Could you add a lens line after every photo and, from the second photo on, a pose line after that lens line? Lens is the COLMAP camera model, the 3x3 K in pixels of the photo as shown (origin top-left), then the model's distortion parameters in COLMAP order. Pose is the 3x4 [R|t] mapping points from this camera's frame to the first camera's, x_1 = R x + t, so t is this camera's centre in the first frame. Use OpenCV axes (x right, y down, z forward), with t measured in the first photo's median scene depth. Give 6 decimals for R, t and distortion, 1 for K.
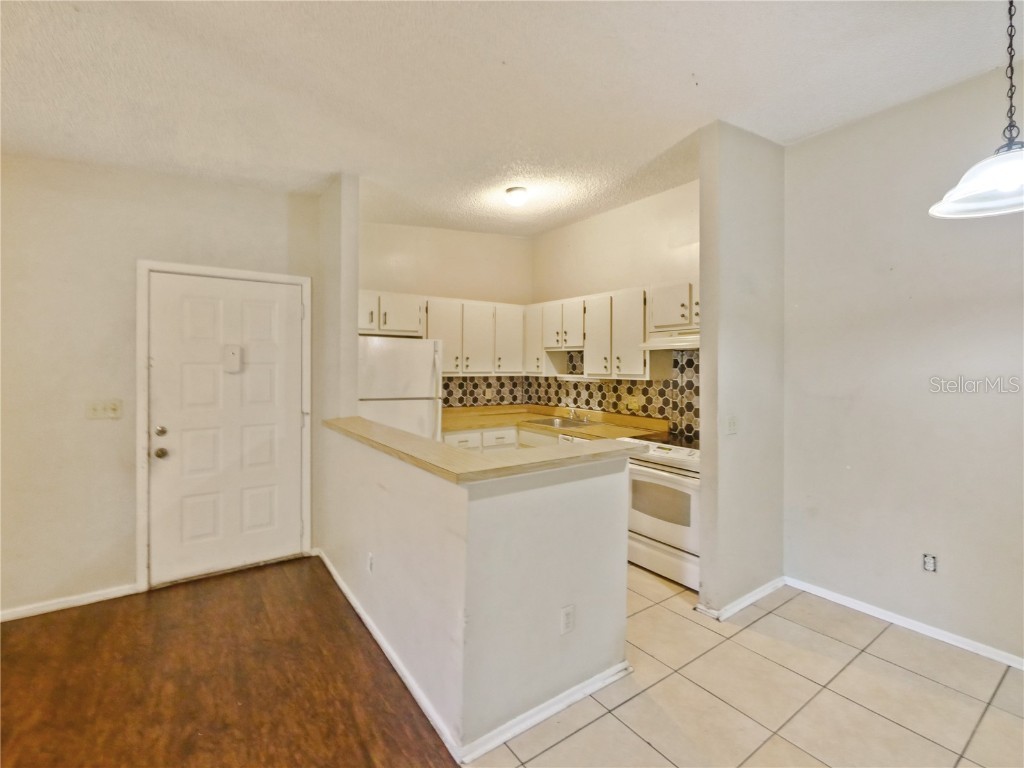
lens RADIAL K [[471.4, 0, 533.4], [0, 471.4, 361.5], [0, 0, 1]] dist [-0.009435, -0.000367]
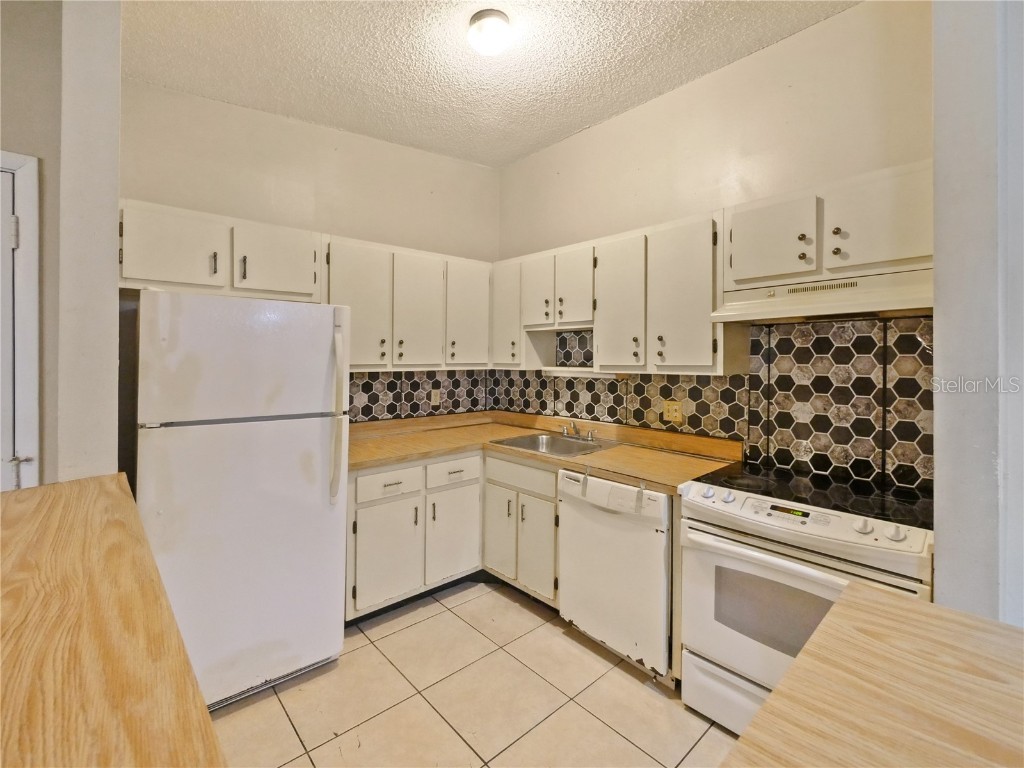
lens RADIAL K [[446.4, 0, 535.2], [0, 446.4, 357.4], [0, 0, 1]] dist [-0.003728, -0.000595]
pose [[0.991477, -0.005406, 0.130168, -0.048995], [0.004696, 0.999972, 0.005756, 0.012559], [-0.130196, -0.005095, 0.991475, 0.467974]]
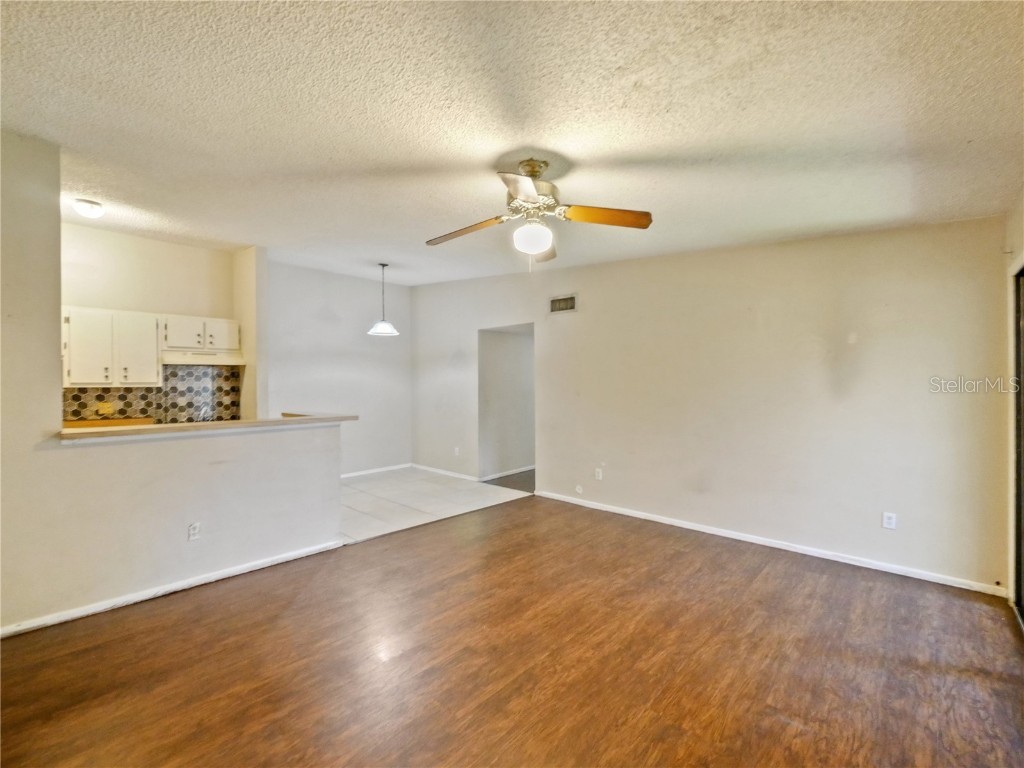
lens RADIAL K [[446.4, 0, 521.2], [0, 446.4, 384.7], [0, 0, 1]] dist [-0.003728, -0.000595]
pose [[-0.223569, -0.013184, 0.974599, -1.131901], [-0.011438, 0.999875, 0.010902, 0.008627], [-0.974621, -0.008710, -0.223692, 0.284526]]
